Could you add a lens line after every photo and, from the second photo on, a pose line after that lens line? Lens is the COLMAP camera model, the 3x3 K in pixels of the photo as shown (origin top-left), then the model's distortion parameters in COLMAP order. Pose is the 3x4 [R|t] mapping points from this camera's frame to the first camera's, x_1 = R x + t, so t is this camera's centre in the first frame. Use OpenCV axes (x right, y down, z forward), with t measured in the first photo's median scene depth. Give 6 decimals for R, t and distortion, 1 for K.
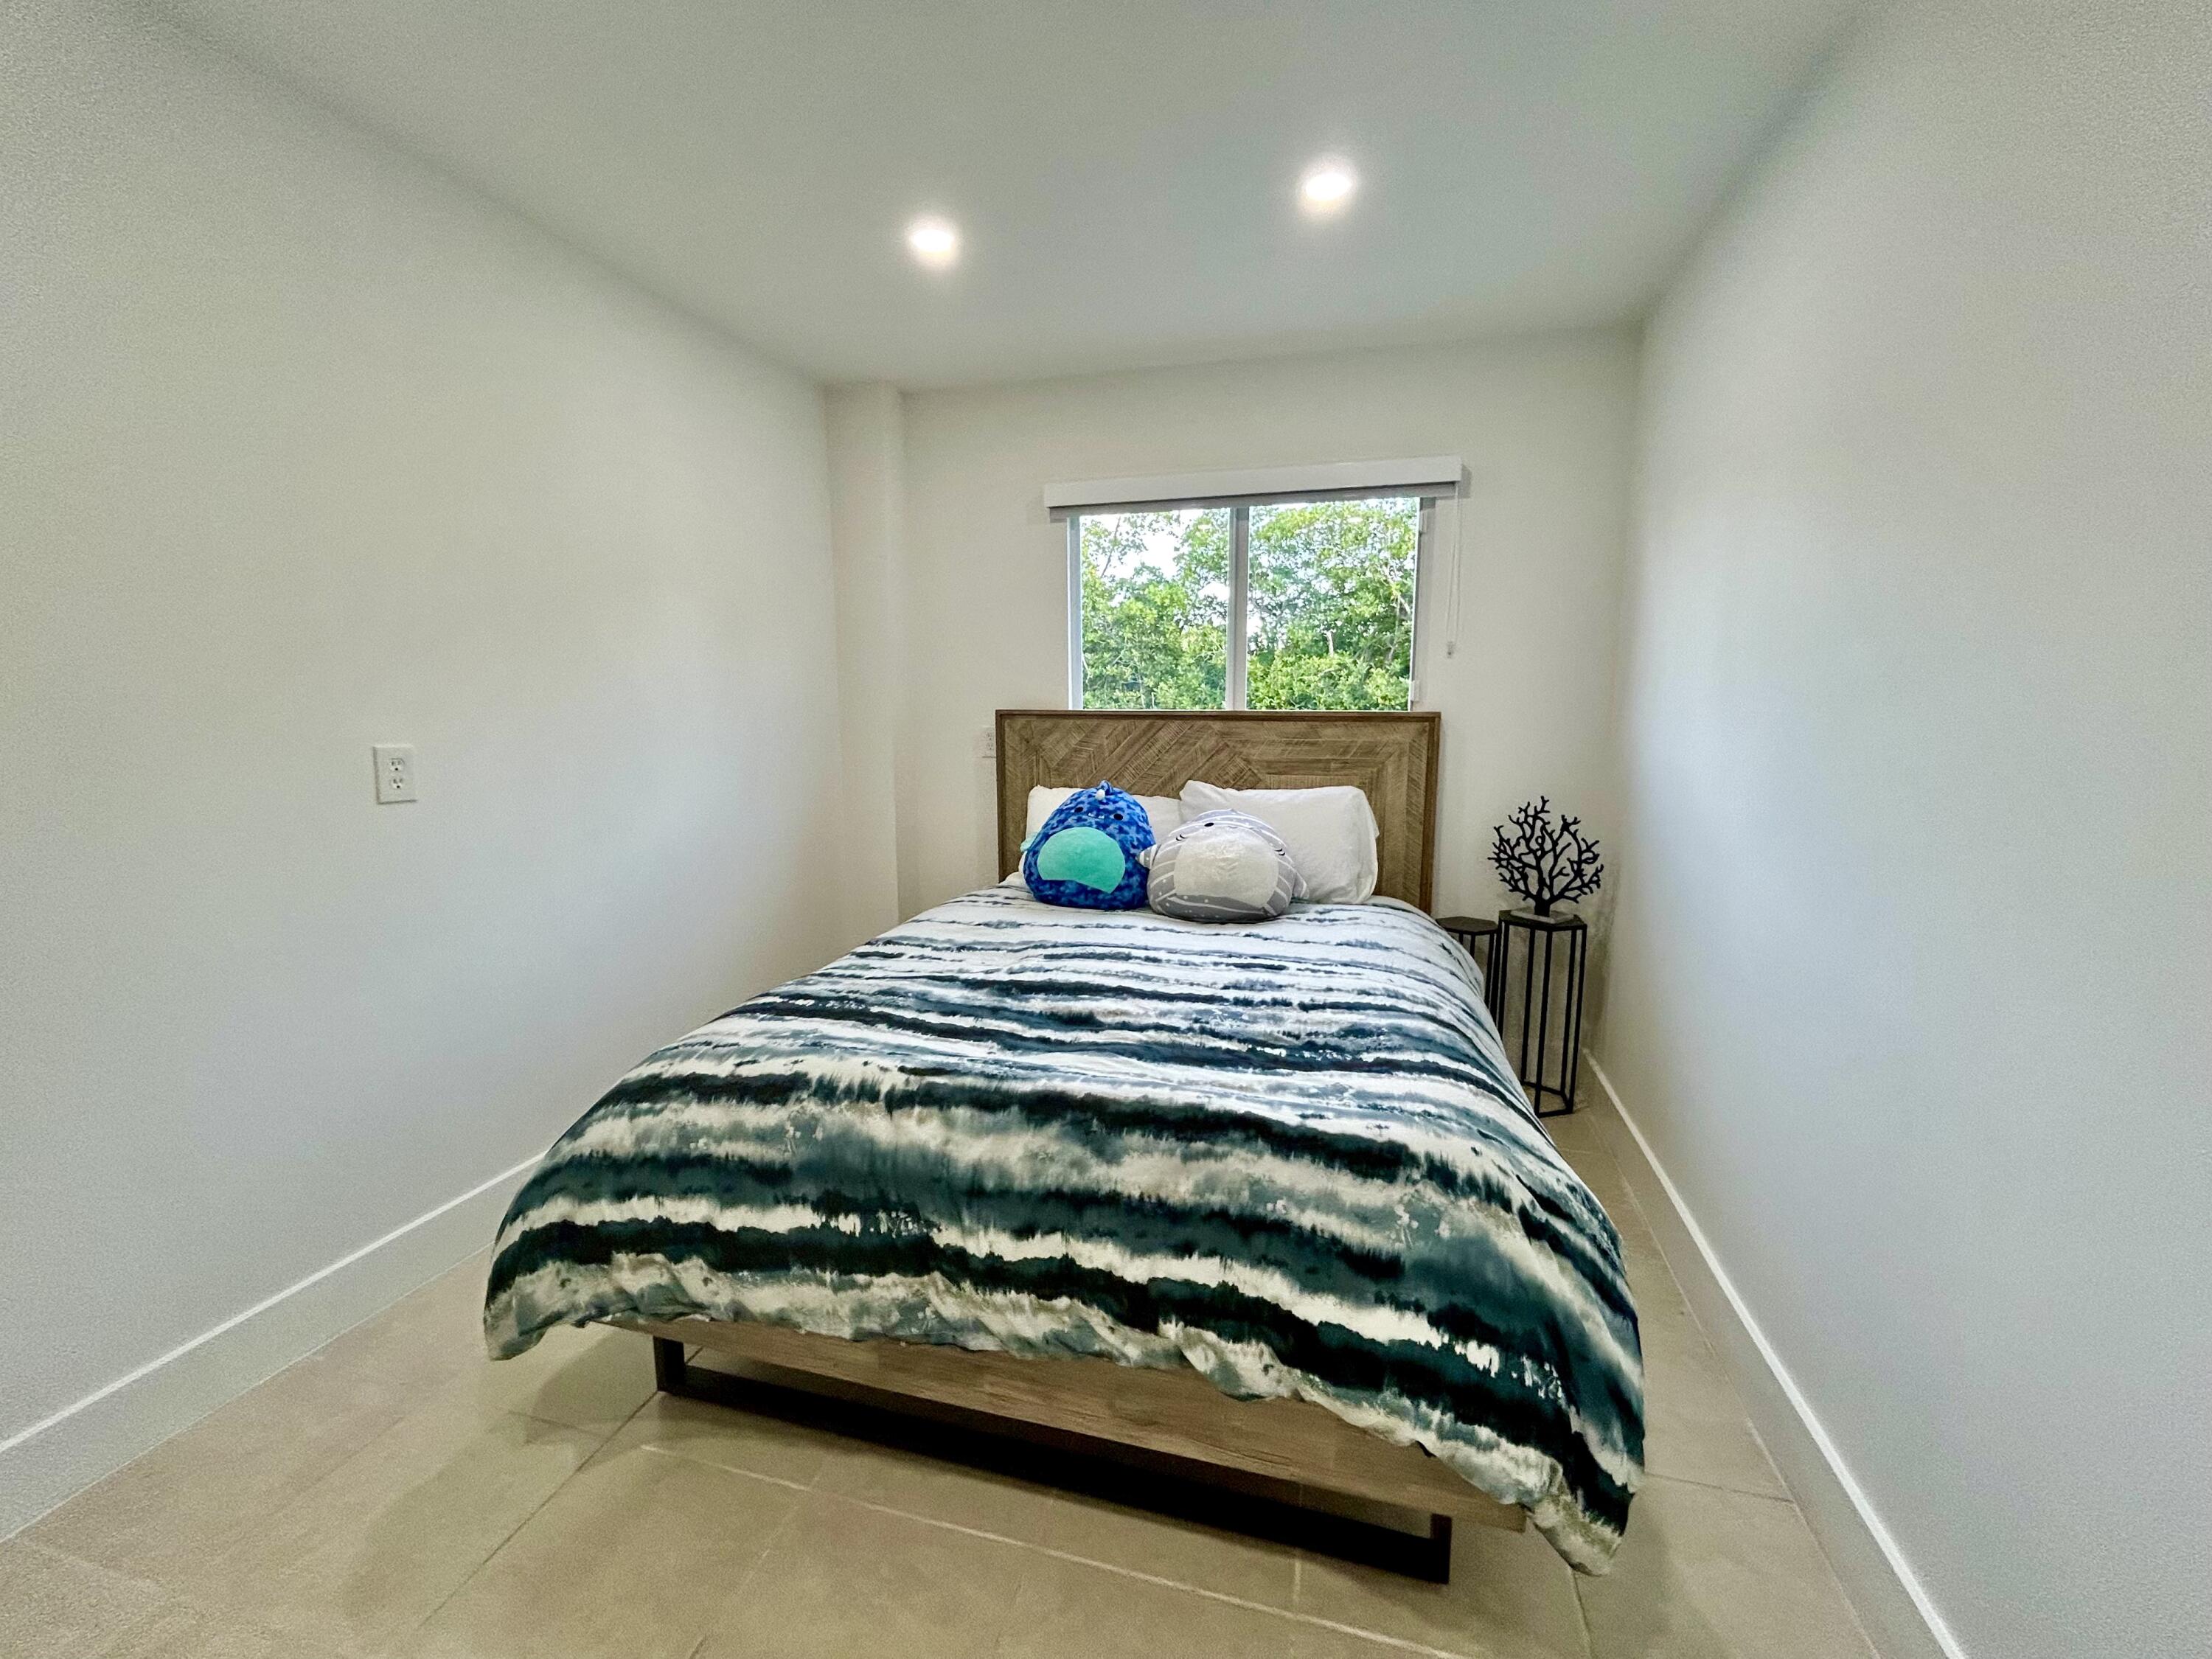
lens RADIAL K [[895.3, 0, 1113.8], [0, 895.3, 829.2], [0, 0, 1]] dist [0.000031, 0.000226]
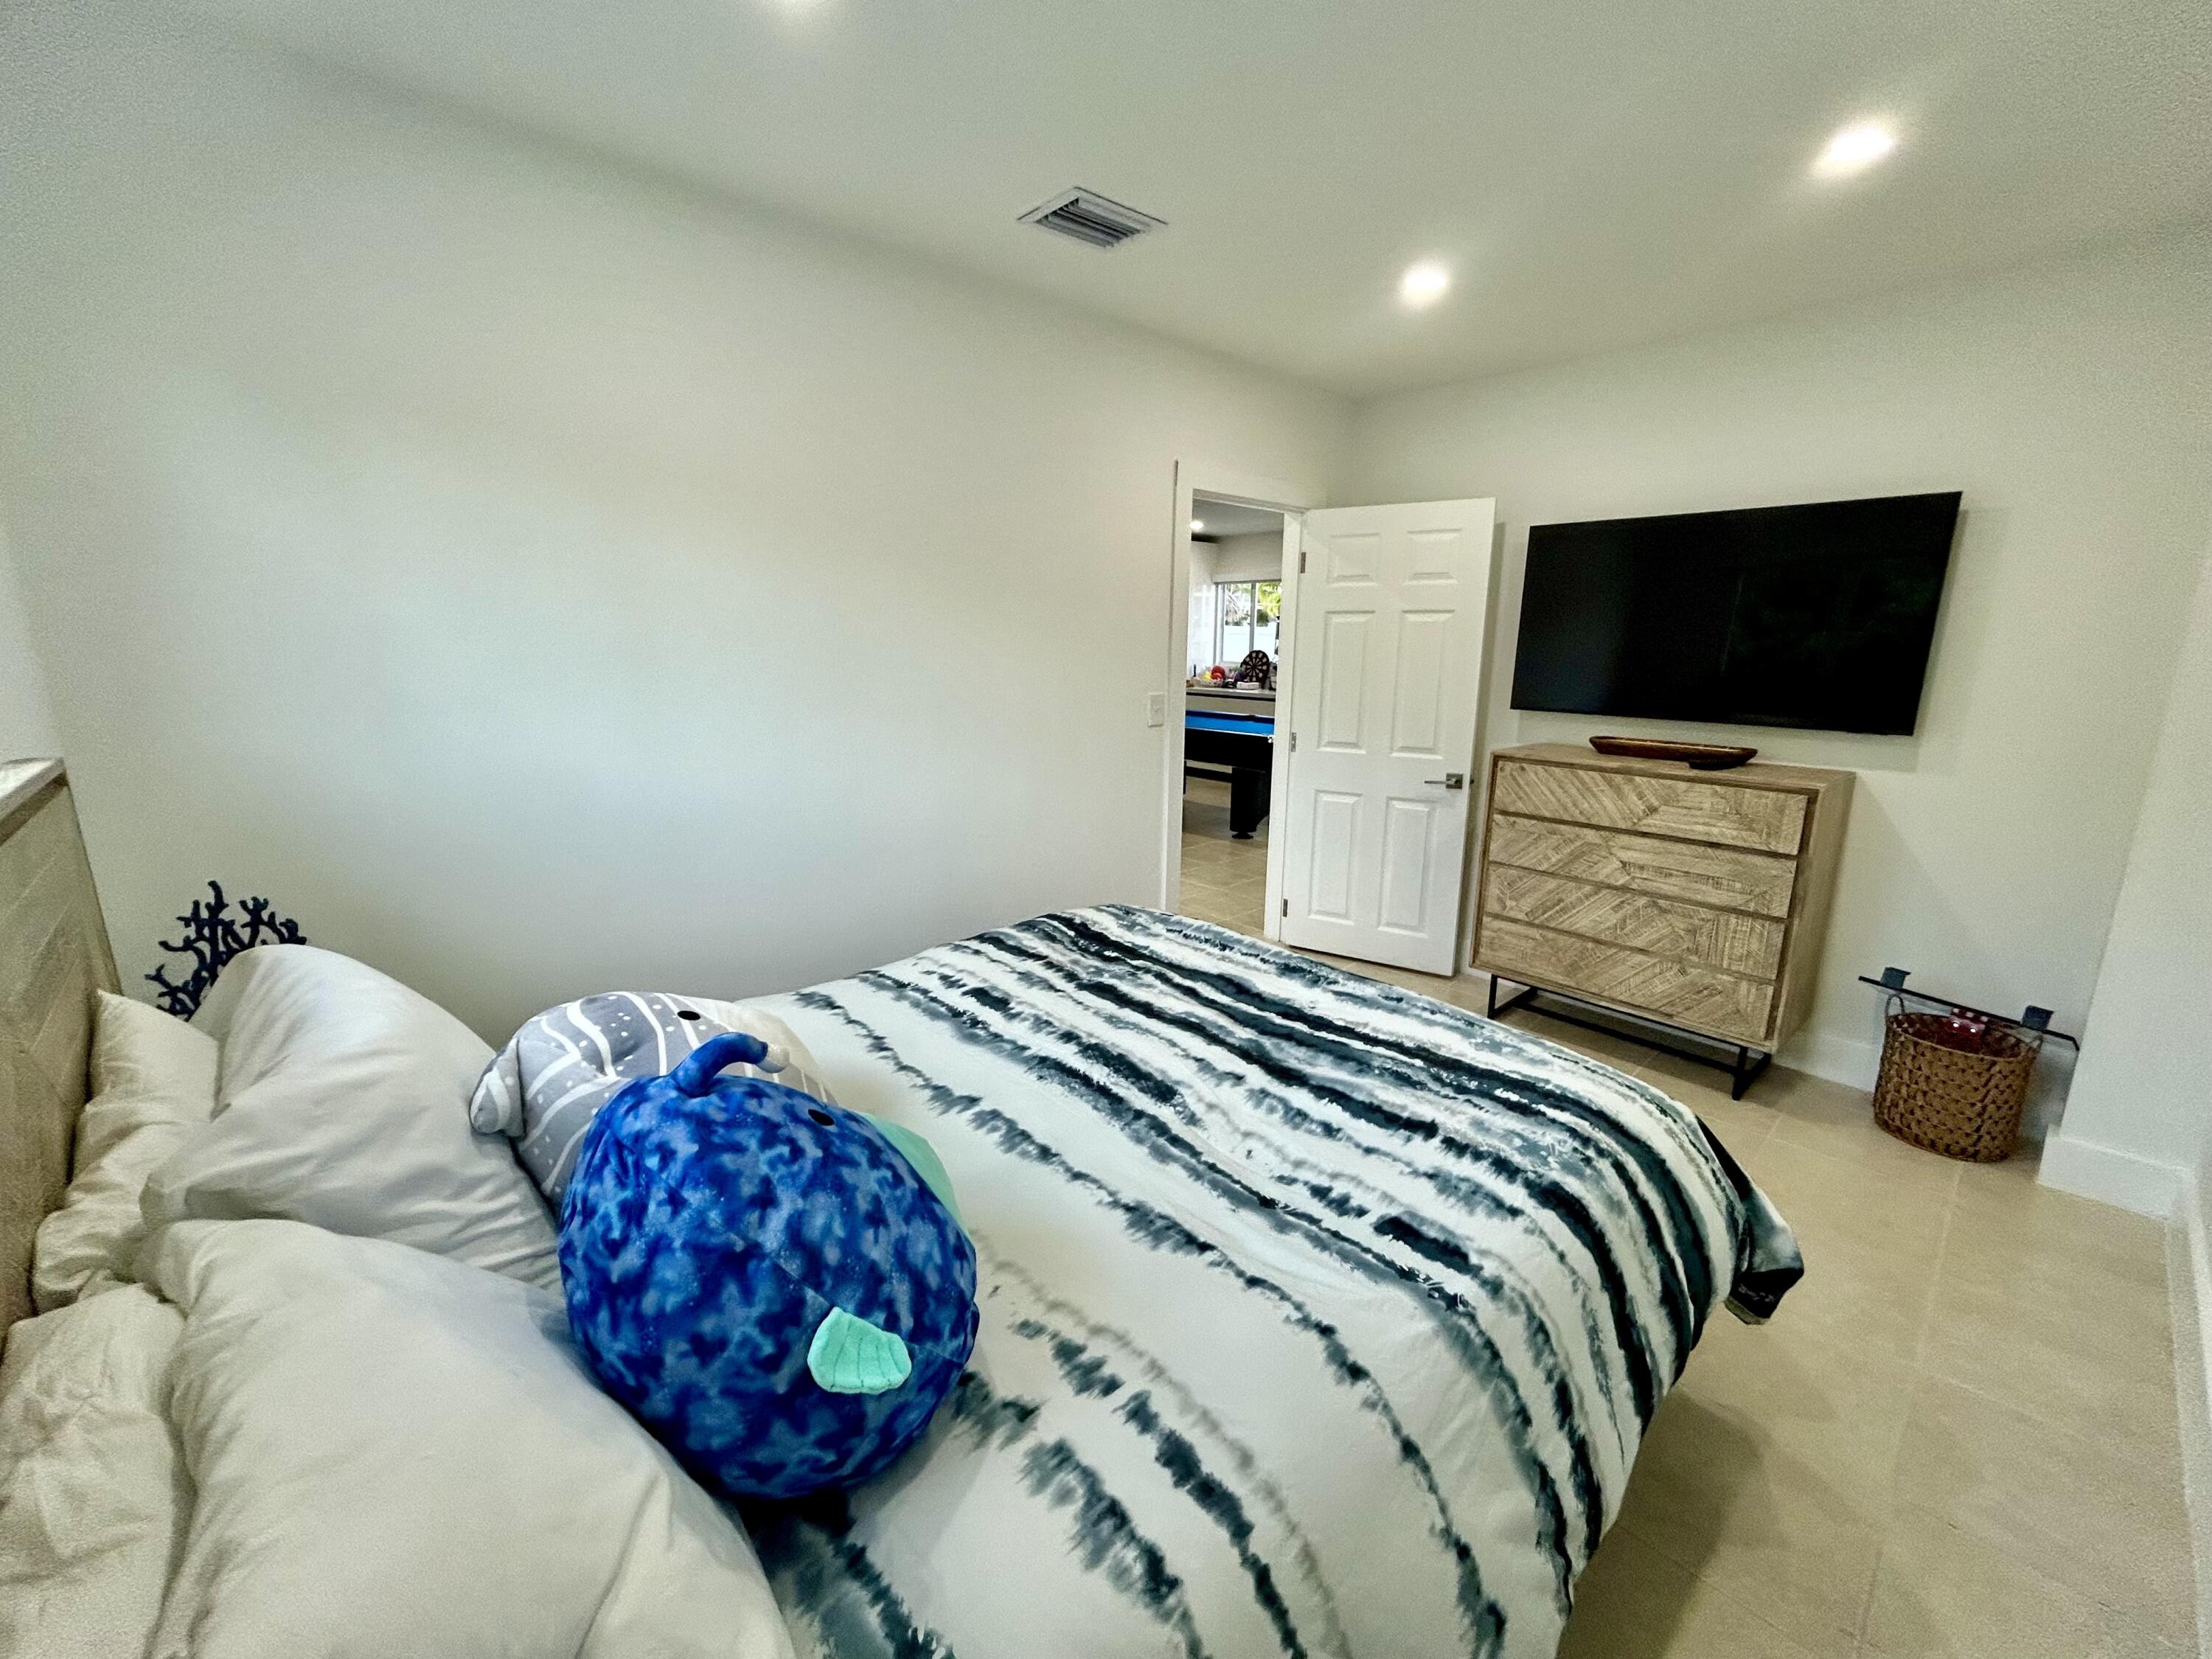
lens RADIAL K [[892.5, 0, 1111.0], [0, 892.5, 831.5], [0, 0, 1]] dist [0.000362, -0.000291]
pose [[-0.852379, -0.119642, 0.509054, -0.439692], [0.068059, 0.939813, 0.334843, -0.343485], [-0.518477, 0.320059, -0.792934, 1.827909]]
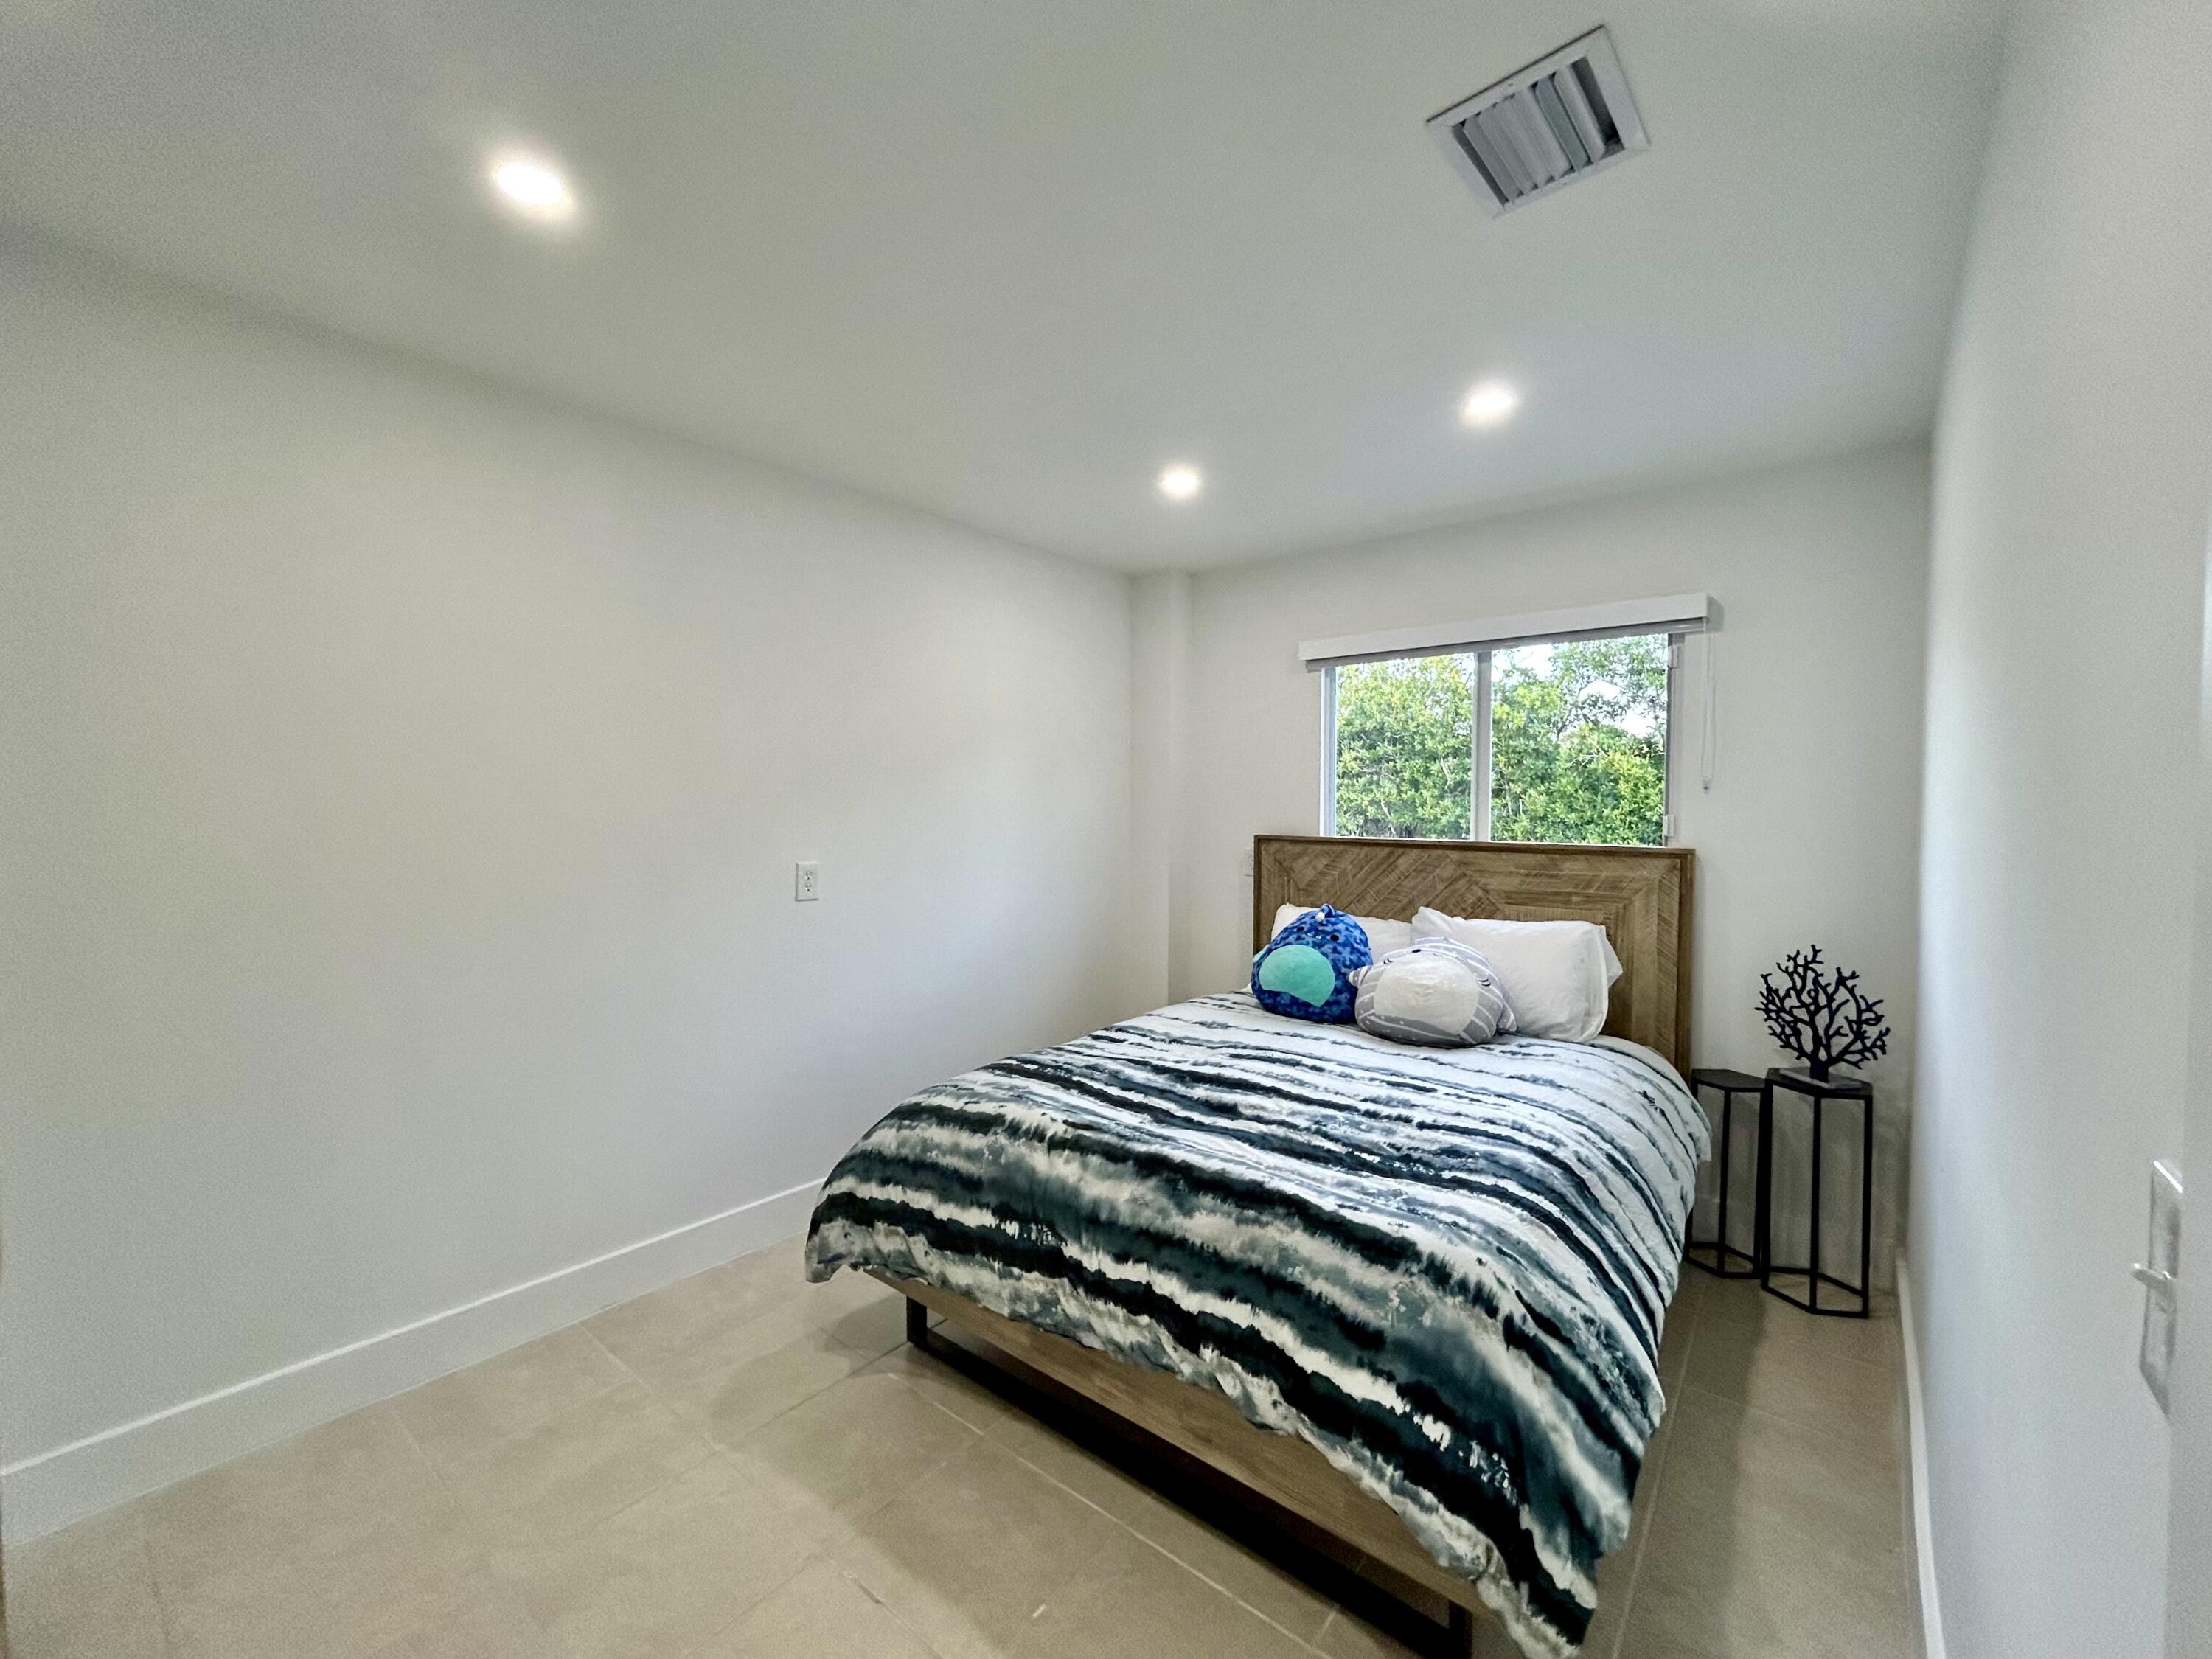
lens RADIAL K [[895.3, 0, 1113.8], [0, 895.3, 829.2], [0, 0, 1]] dist [0.000031, 0.000226]
pose [[0.916613, 0.016256, -0.399445, 0.301143], [-0.060682, 0.993253, -0.098825, -0.033051], [0.395143, 0.114823, 0.911415, -0.204717]]
